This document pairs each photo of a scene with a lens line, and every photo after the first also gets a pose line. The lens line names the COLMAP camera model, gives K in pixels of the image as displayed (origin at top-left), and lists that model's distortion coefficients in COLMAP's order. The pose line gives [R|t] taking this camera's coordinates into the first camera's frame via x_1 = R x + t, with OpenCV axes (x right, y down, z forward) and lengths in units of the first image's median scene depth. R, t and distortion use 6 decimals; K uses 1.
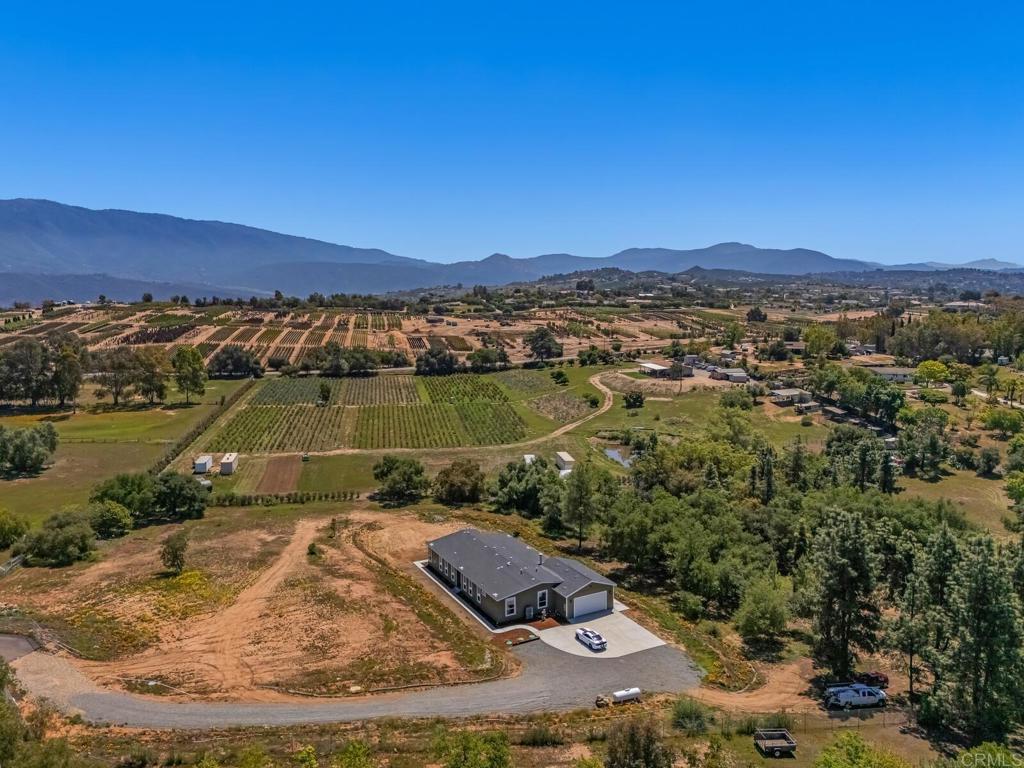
lens RADIAL K [[759.8, 0, 512.3], [0, 759.8, 390.0], [0, 0, 1]] dist [0.059627, -0.054704]
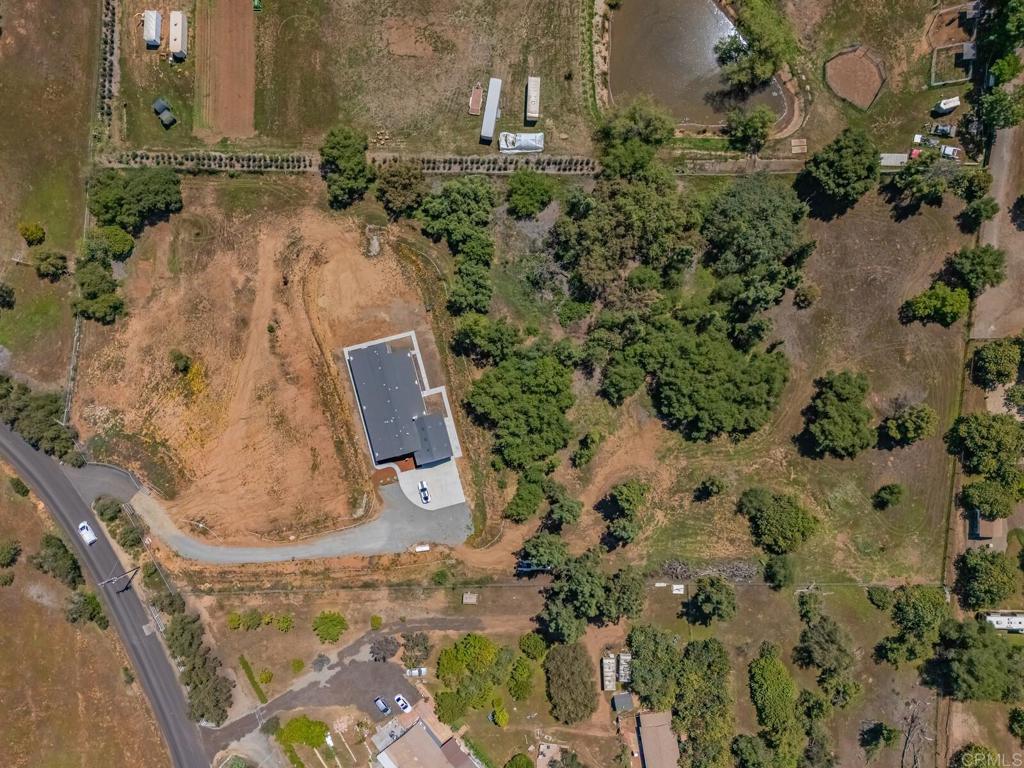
lens RADIAL K [[759.8, 0, 515.3], [0, 759.8, 379.7], [0, 0, 1]] dist [0.059627, -0.054704]
pose [[0.971643, 0.235674, -0.019156, 0.119946], [-0.011167, 0.126661, 0.991883, -0.634920], [0.236188, -0.963543, 0.125701, 0.456548]]
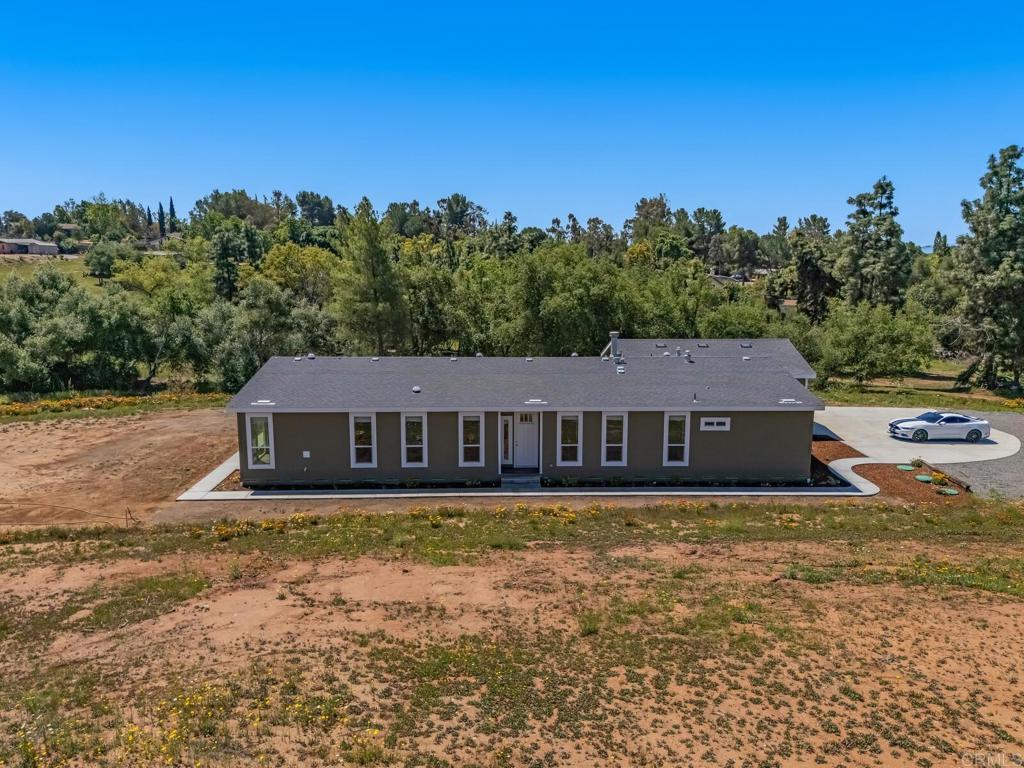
lens RADIAL K [[759.8, 0, 512.9], [0, 759.8, 380.5], [0, 0, 1]] dist [0.059627, -0.054704]
pose [[0.450057, -0.152061, 0.879958, -0.159519], [0.116447, 0.986975, 0.110997, 0.094088], [-0.885375, 0.052513, 0.461902, 0.426621]]
